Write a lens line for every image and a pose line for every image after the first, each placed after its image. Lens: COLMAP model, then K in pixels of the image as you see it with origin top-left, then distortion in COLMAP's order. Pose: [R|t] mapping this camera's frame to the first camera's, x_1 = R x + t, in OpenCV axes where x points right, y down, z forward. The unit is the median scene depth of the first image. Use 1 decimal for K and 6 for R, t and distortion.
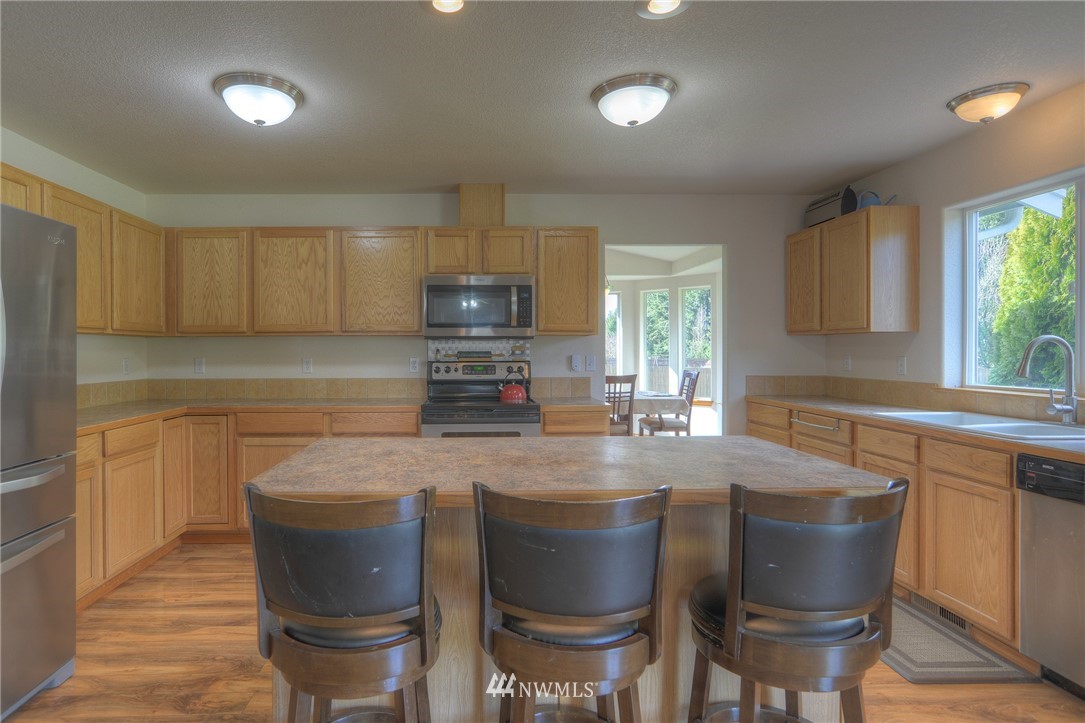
lens RADIAL K [[538.3, 0, 542.5], [0, 538.3, 361.5], [0, 0, 1]] dist [-0.013420, 0.001882]
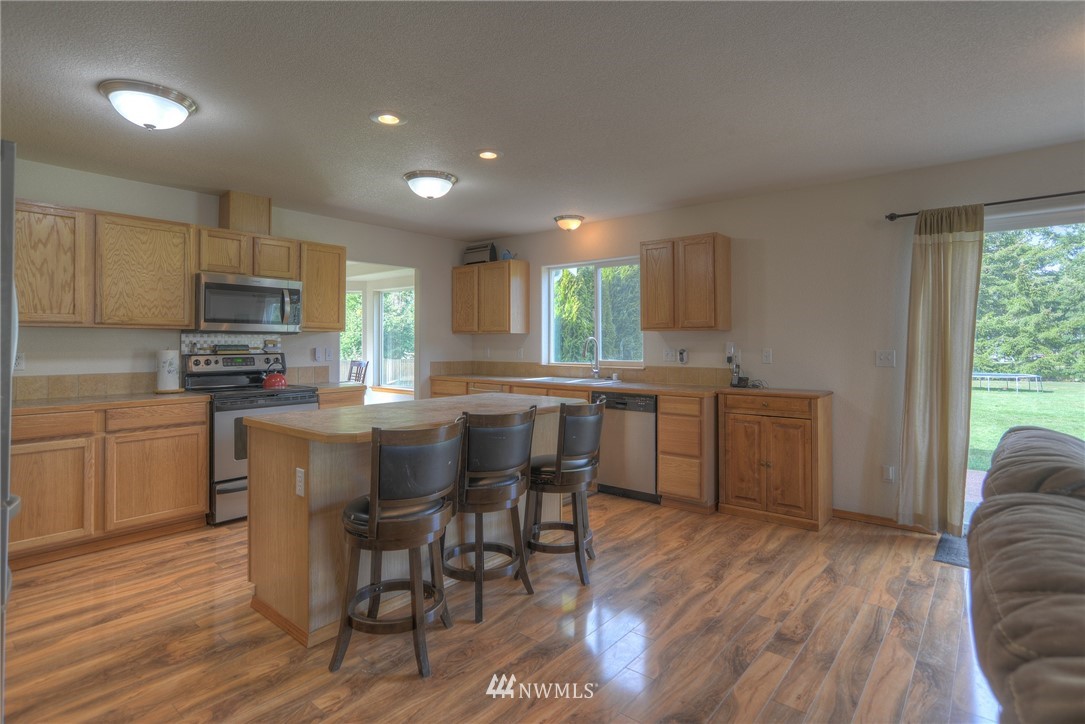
lens RADIAL K [[551.4, 0, 545.0], [0, 551.4, 357.2], [0, 0, 1]] dist [-0.001901, 0.001065]
pose [[0.647081, -0.016585, 0.762241, -0.596676], [0.013855, 0.999854, 0.009994, 0.003935], [-0.762295, 0.004094, 0.647216, -0.203892]]
